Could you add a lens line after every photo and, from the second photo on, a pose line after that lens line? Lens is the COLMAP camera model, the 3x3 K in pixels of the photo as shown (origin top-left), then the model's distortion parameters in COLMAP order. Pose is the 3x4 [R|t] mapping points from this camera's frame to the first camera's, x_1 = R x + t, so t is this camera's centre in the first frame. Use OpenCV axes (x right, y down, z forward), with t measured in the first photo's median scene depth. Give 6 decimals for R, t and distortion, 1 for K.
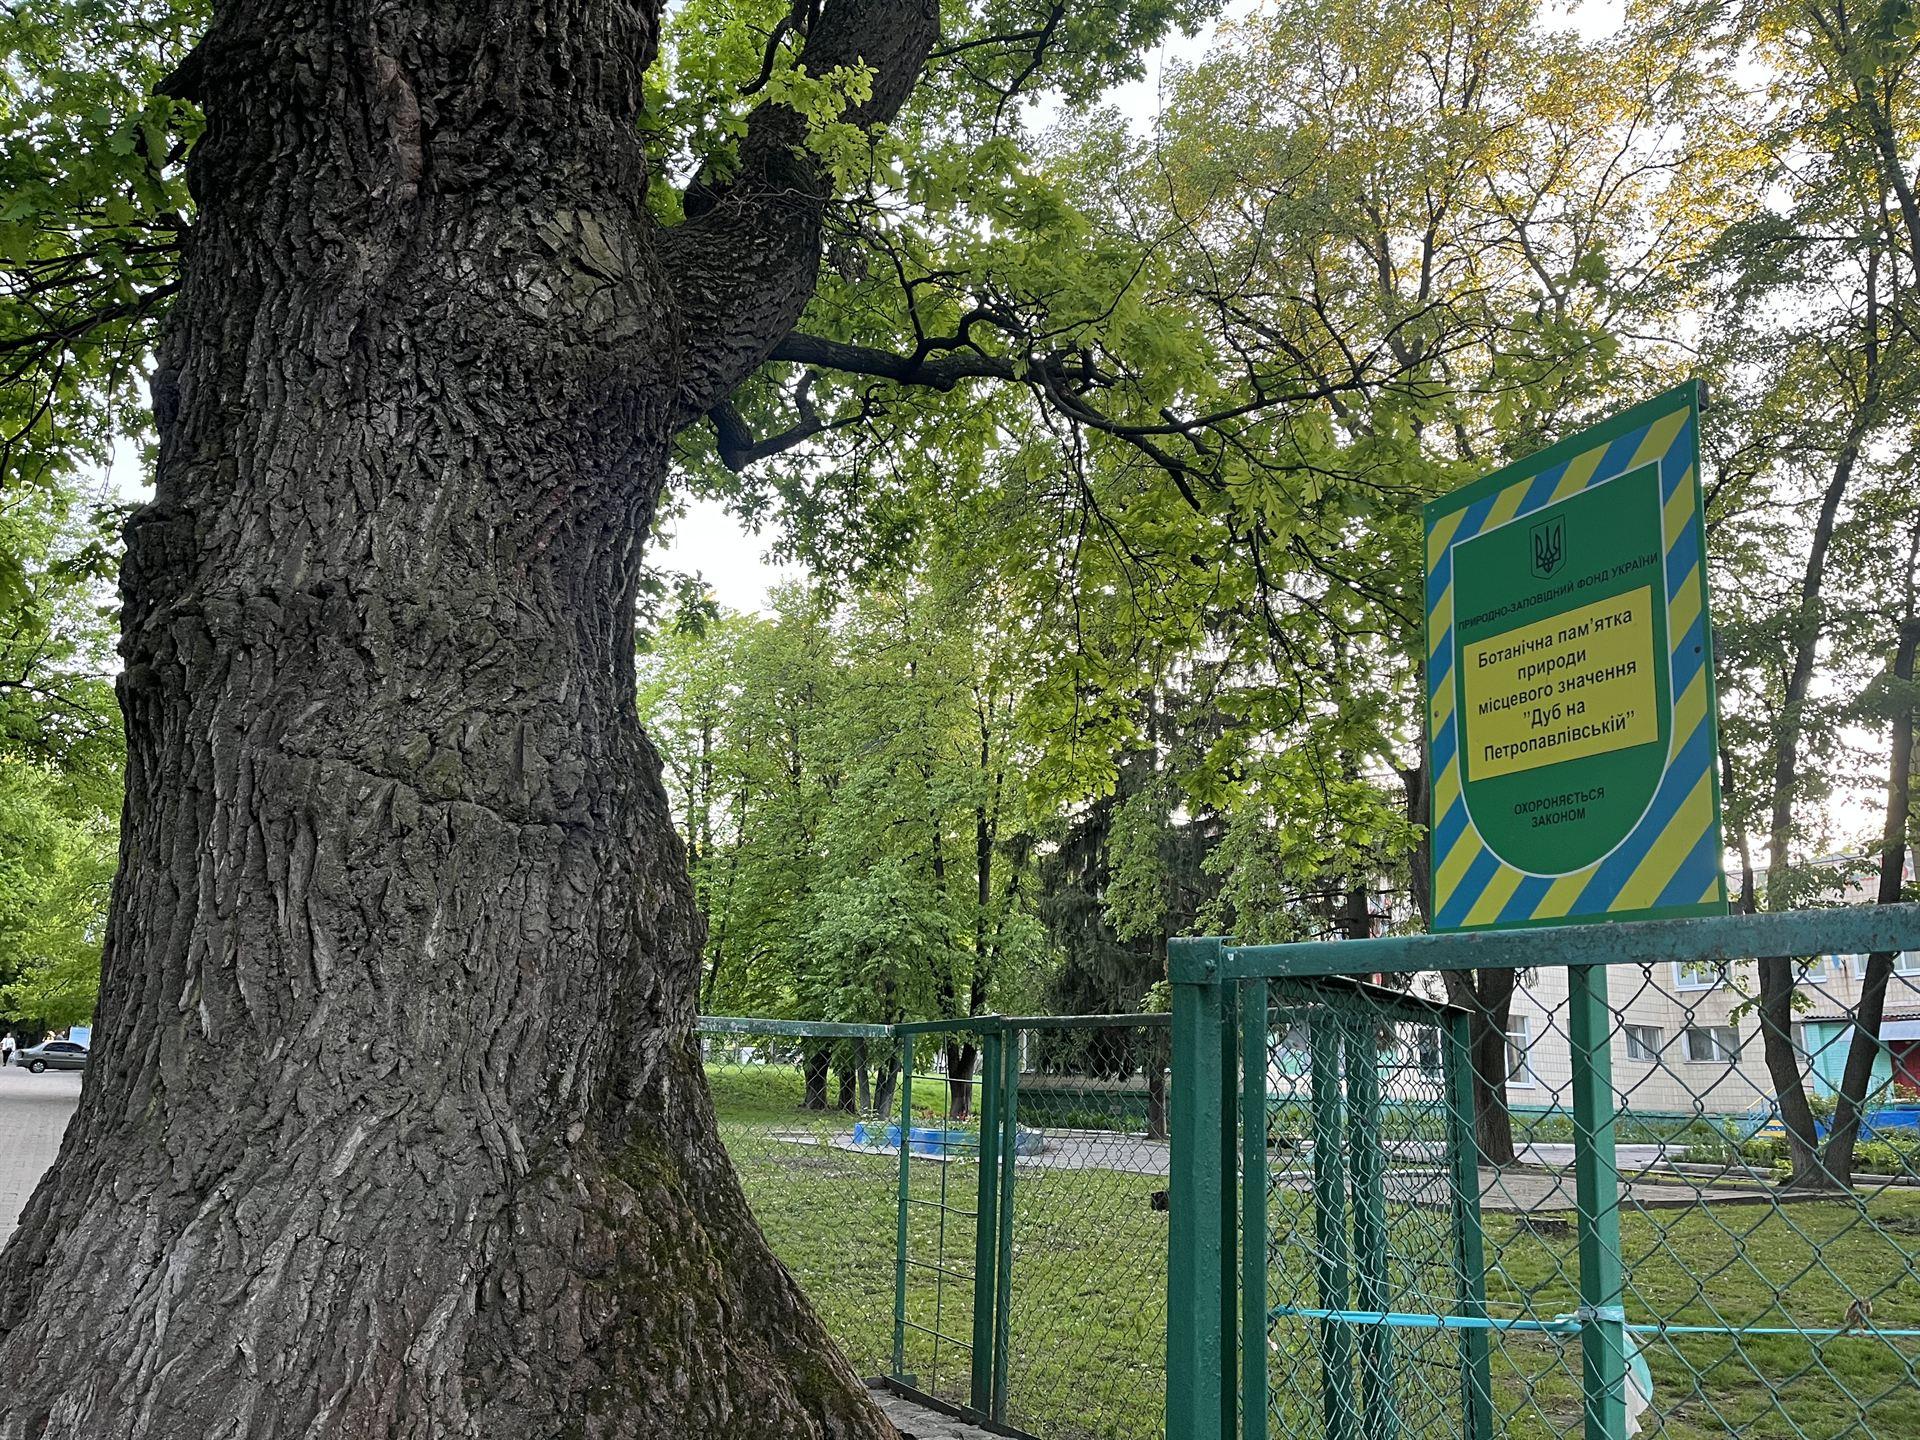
lens RADIAL K [[1437.7, 0, 950.3], [0, 1437.7, 706.6], [0, 0, 1]] dist [0.056508, -0.080320]
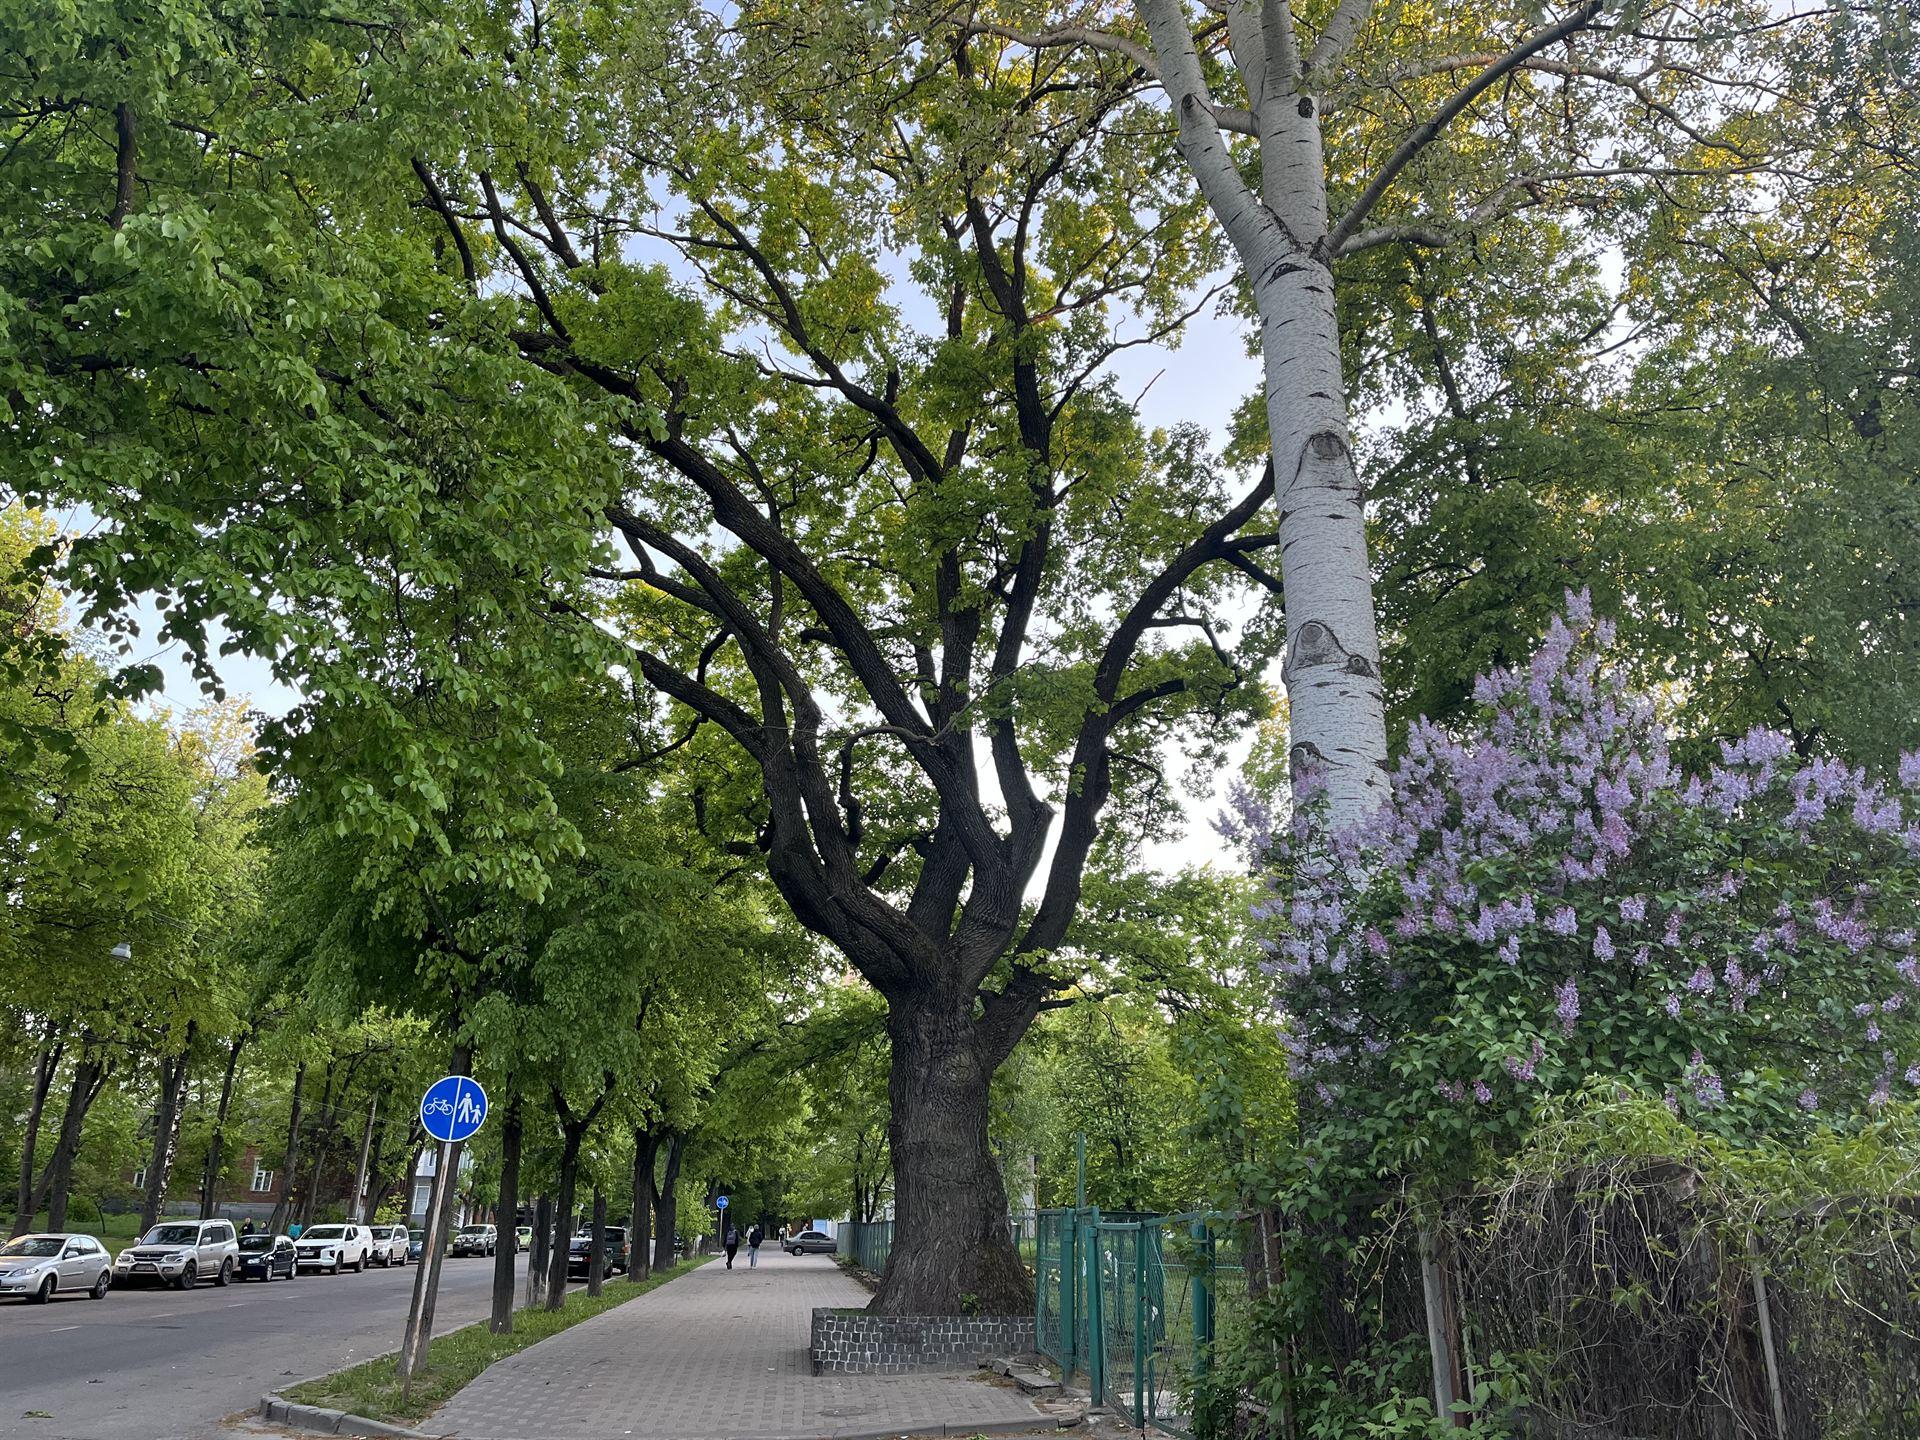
lens RADIAL K [[1437.7, 0, 955.1], [0, 1437.7, 717.7], [0, 0, 1]] dist [0.056508, -0.080320]
pose [[0.908641, -0.162751, -0.384557, 1.937147], [0.121001, 0.984030, -0.130553, -0.881392], [0.399663, 0.072094, 0.913823, -3.864162]]
